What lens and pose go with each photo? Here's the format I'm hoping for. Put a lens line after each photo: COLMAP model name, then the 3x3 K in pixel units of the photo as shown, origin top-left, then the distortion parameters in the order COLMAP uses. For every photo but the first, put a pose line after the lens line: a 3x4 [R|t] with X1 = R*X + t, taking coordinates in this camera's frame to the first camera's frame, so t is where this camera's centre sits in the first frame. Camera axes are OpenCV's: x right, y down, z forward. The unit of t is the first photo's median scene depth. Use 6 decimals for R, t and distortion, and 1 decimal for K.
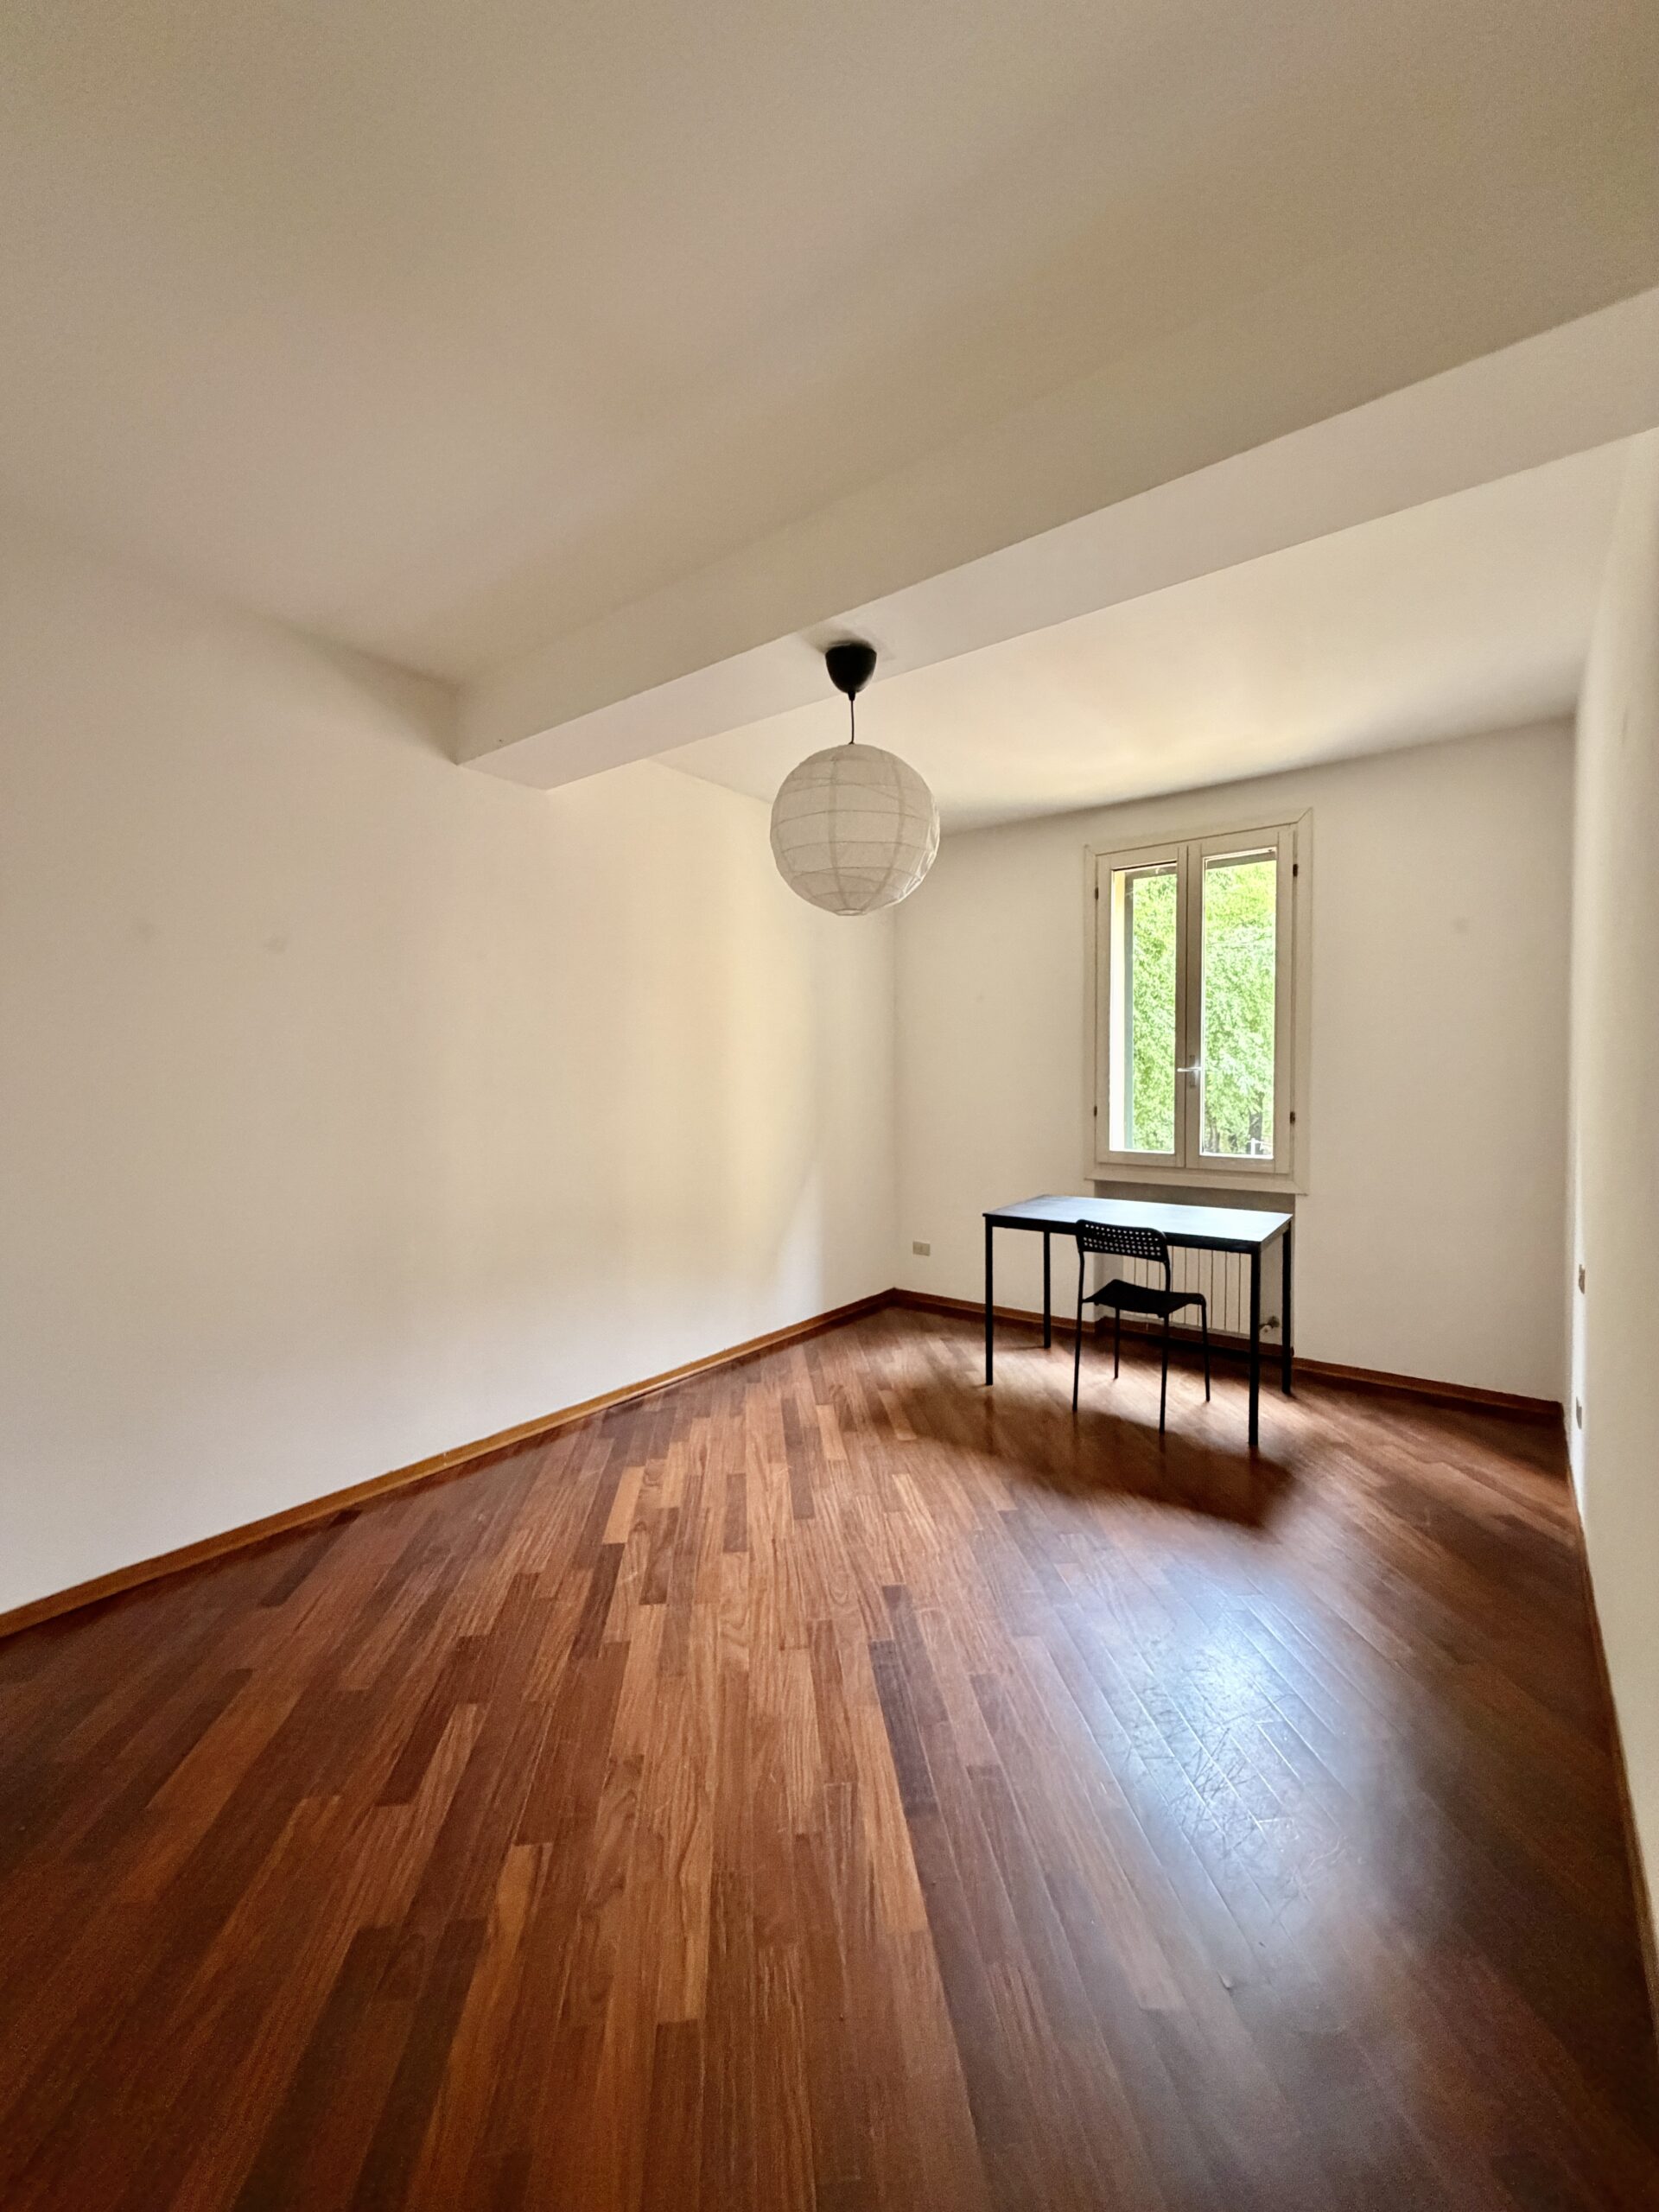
lens RADIAL K [[887.4, 0, 828.4], [0, 887.4, 1098.5], [0, 0, 1]] dist [-0.000657, 0.000122]
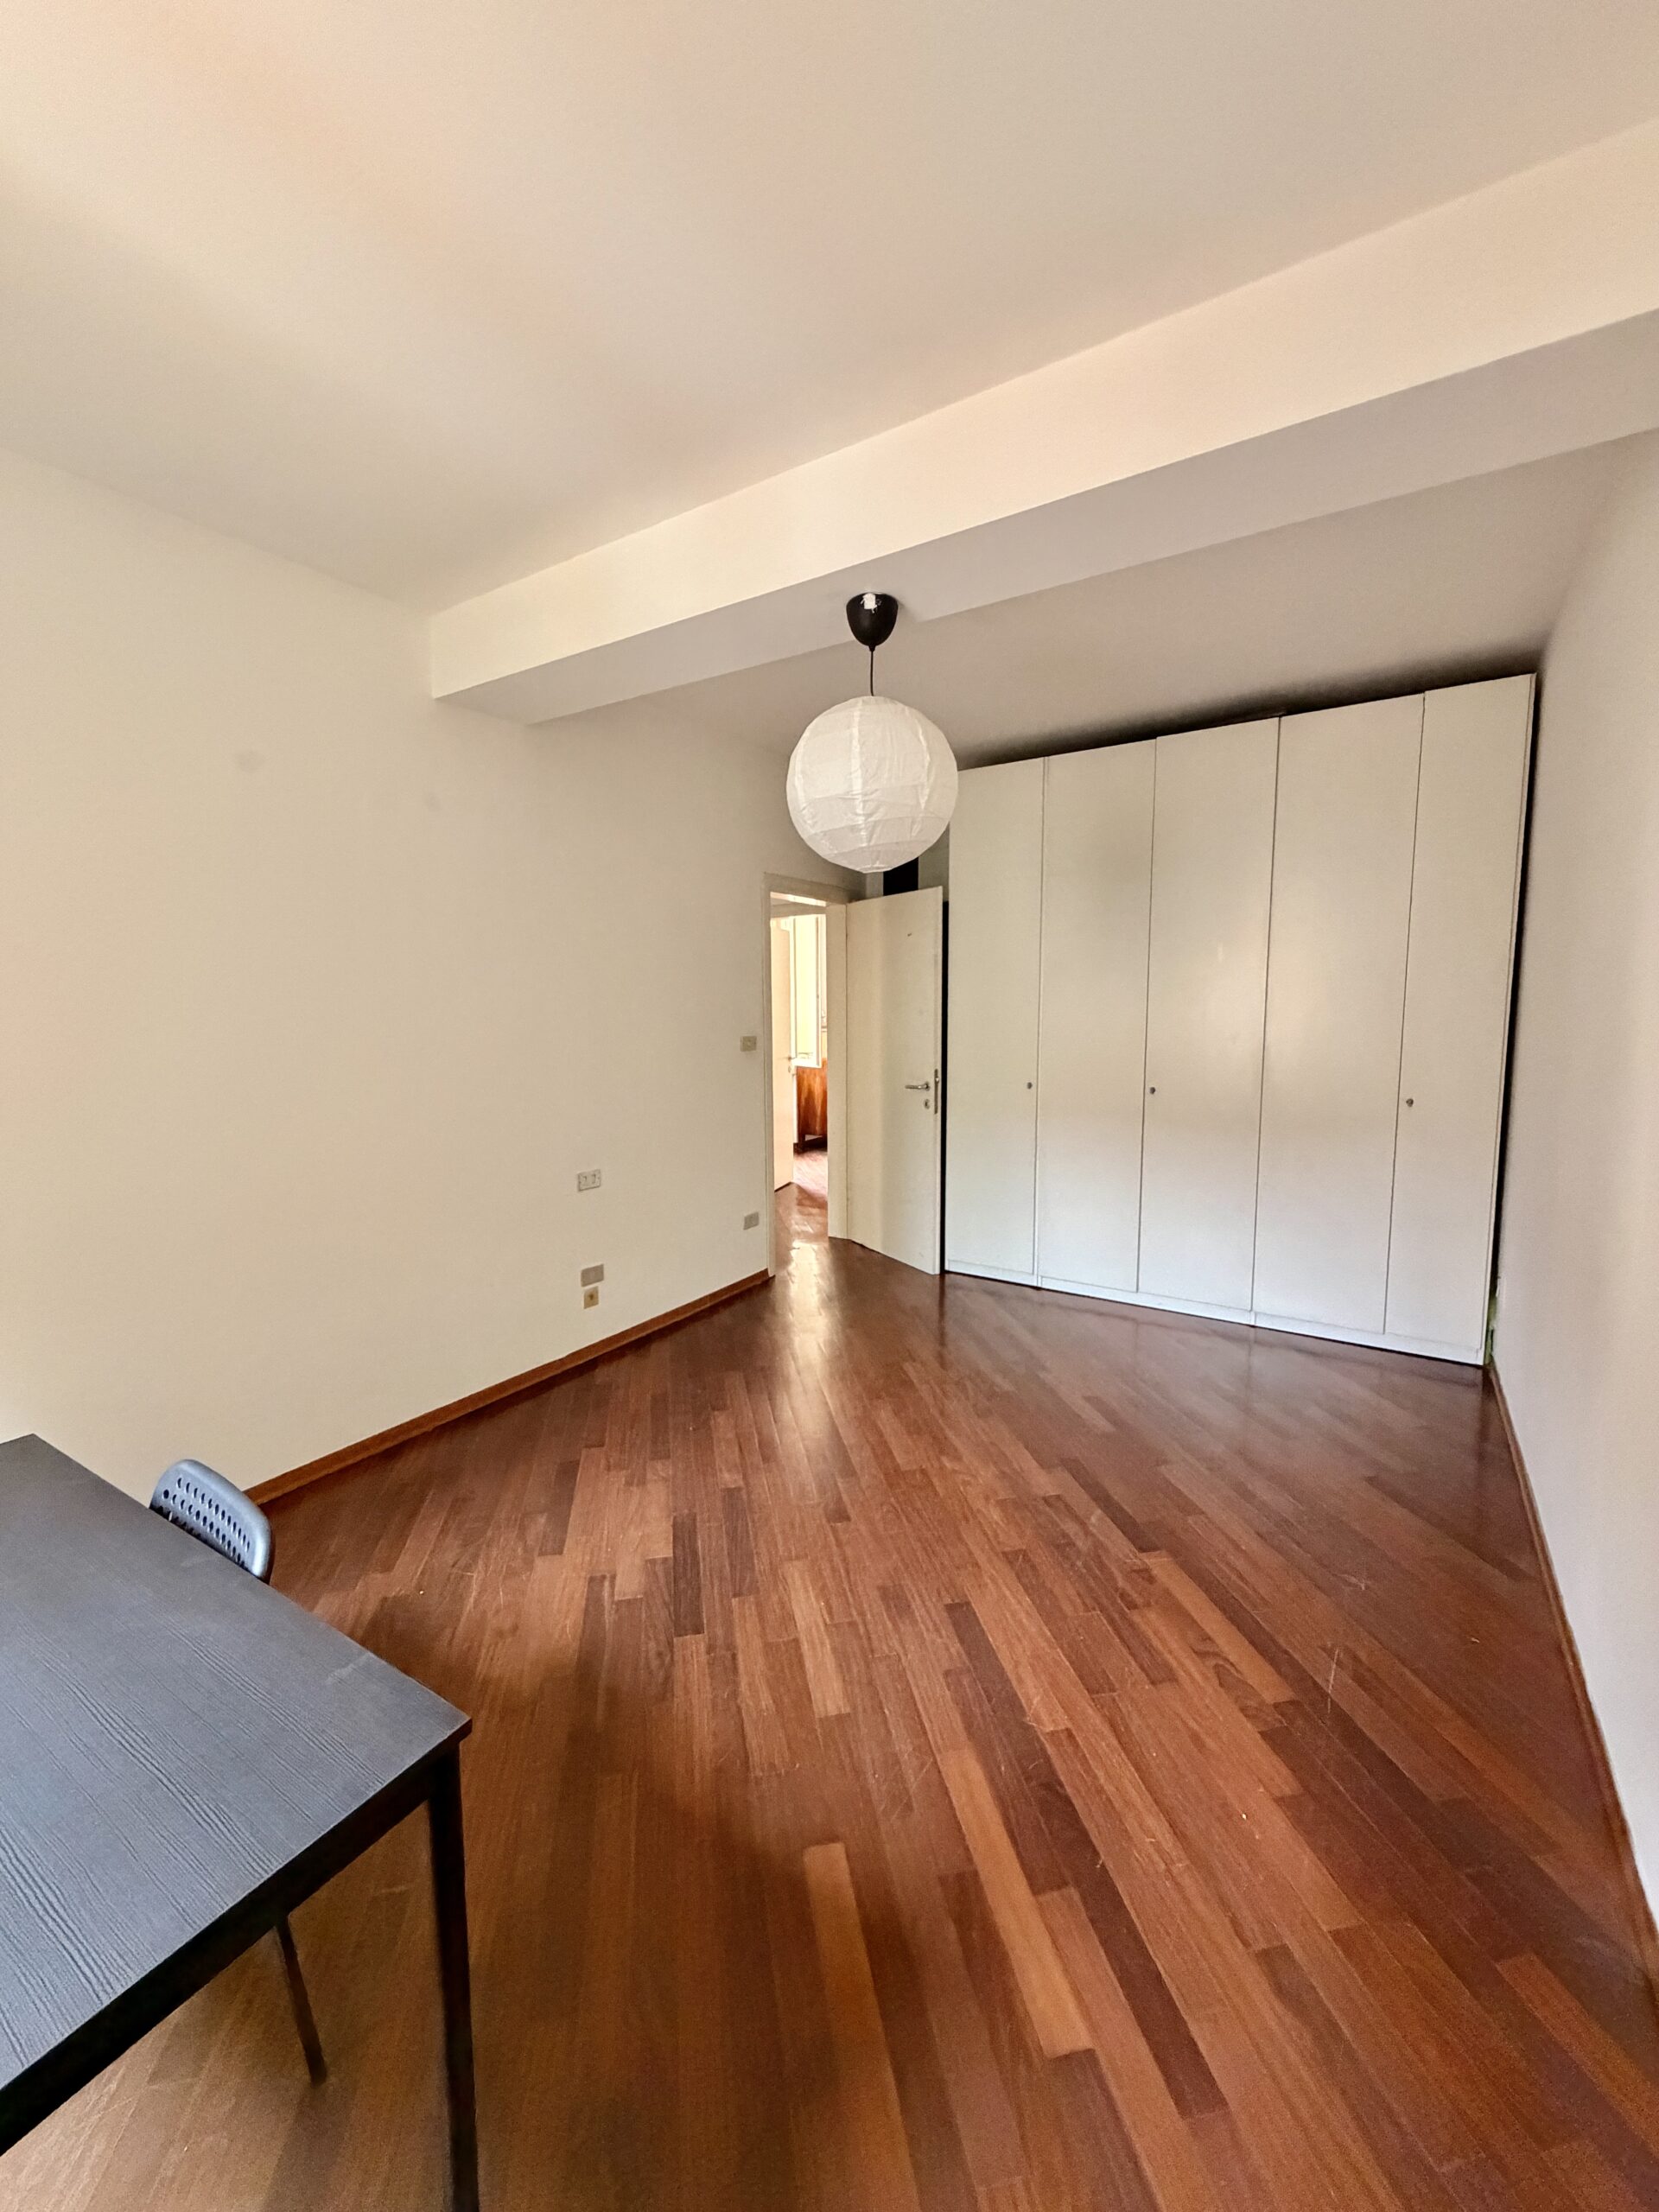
lens RADIAL K [[887.4, 0, 828.4], [0, 887.4, 1098.5], [0, 0, 1]] dist [-0.000657, 0.000122]
pose [[-0.996262, 0.027353, -0.081935, 0.132027], [0.015578, 0.989880, 0.141046, -0.076479], [0.084964, 0.139242, -0.986607, 1.632515]]
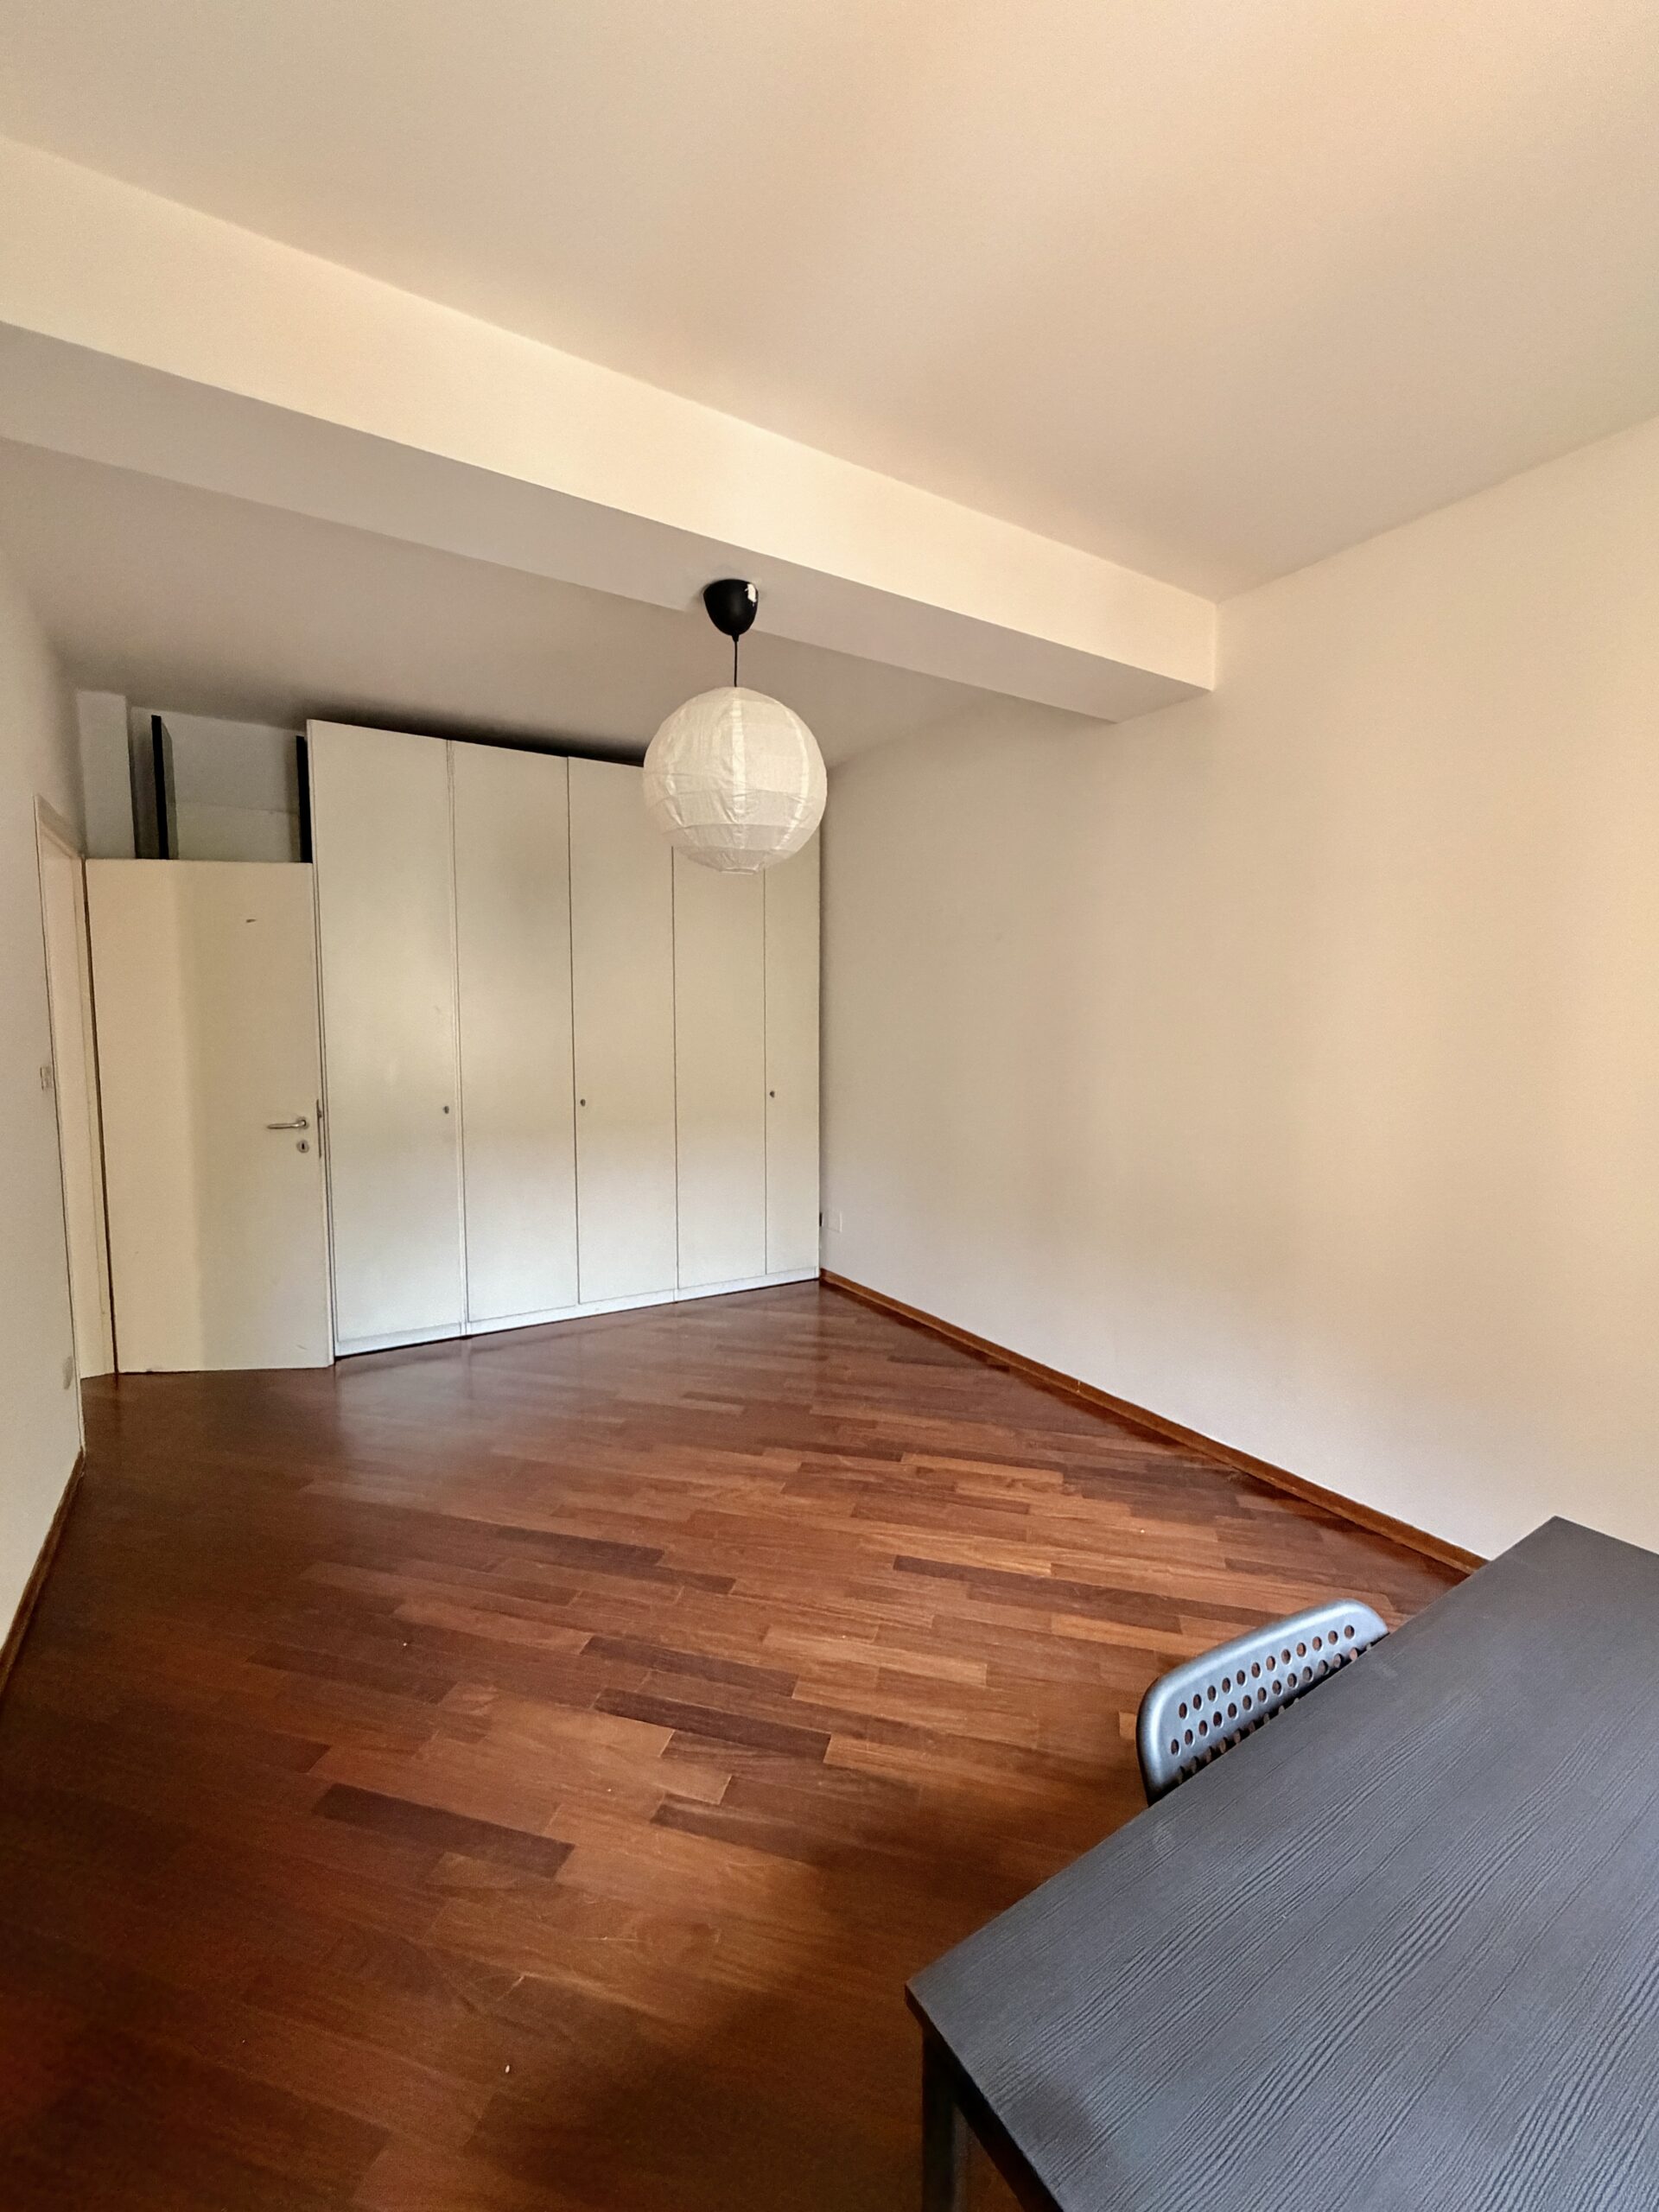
lens RADIAL K [[911.6, 0, 832.2], [0, 911.6, 1100.8], [0, 0, 1]] dist [-0.001358, -0.000089]
pose [[-0.347613, 0.093804, -0.932934, 0.744371], [-0.032360, 0.993190, 0.111920, -0.063425], [0.937079, 0.069095, -0.342210, 1.163453]]
